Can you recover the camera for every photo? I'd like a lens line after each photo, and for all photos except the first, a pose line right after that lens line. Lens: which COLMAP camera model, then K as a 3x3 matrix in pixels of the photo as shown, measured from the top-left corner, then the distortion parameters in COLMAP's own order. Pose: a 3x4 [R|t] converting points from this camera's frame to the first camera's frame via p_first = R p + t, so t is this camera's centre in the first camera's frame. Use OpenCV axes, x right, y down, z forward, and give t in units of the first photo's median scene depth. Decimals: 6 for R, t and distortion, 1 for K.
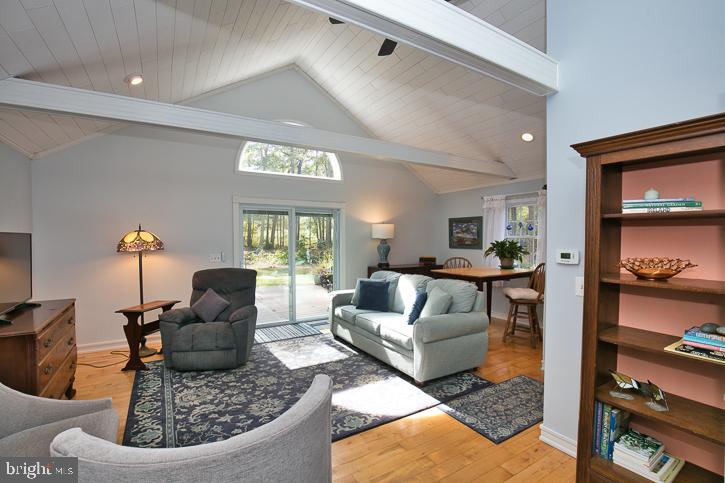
lens RADIAL K [[332.6, 0, 364.6], [0, 332.6, 245.0], [0, 0, 1]] dist [-0.040589, 0.007971]
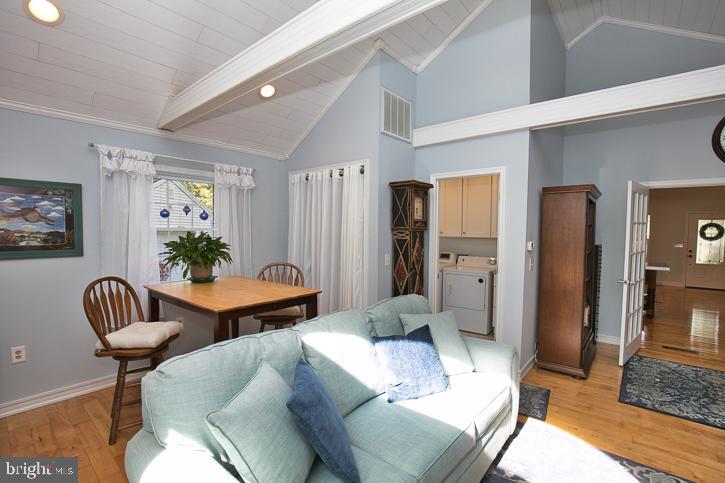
lens RADIAL K [[332.6, 0, 364.6], [0, 332.6, 245.0], [0, 0, 1]] dist [-0.040589, 0.007971]
pose [[-0.311241, -0.048422, 0.949096, -0.466467], [0.015571, 0.998307, 0.056039, -0.049470], [-0.950203, 0.032220, -0.309961, 1.793513]]
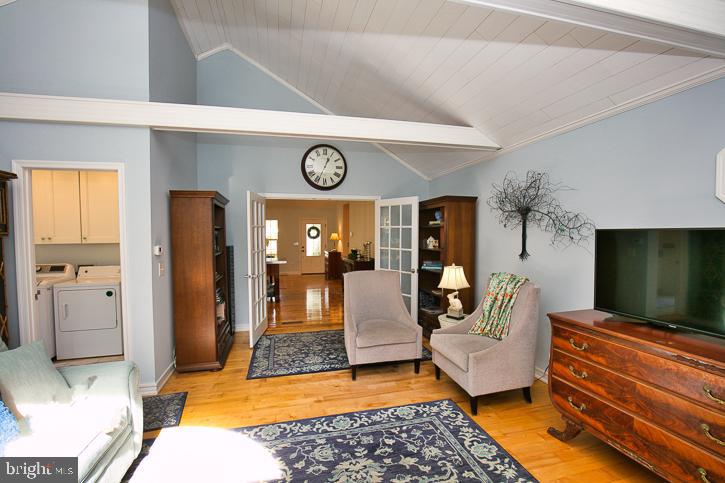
lens RADIAL K [[332.6, 0, 364.6], [0, 332.6, 245.0], [0, 0, 1]] dist [-0.040589, 0.007971]
pose [[-0.956936, -0.006740, 0.290219, -0.541059], [0.011307, 0.998107, 0.060461, -0.049183], [-0.290077, 0.061139, -0.955048, 1.726982]]
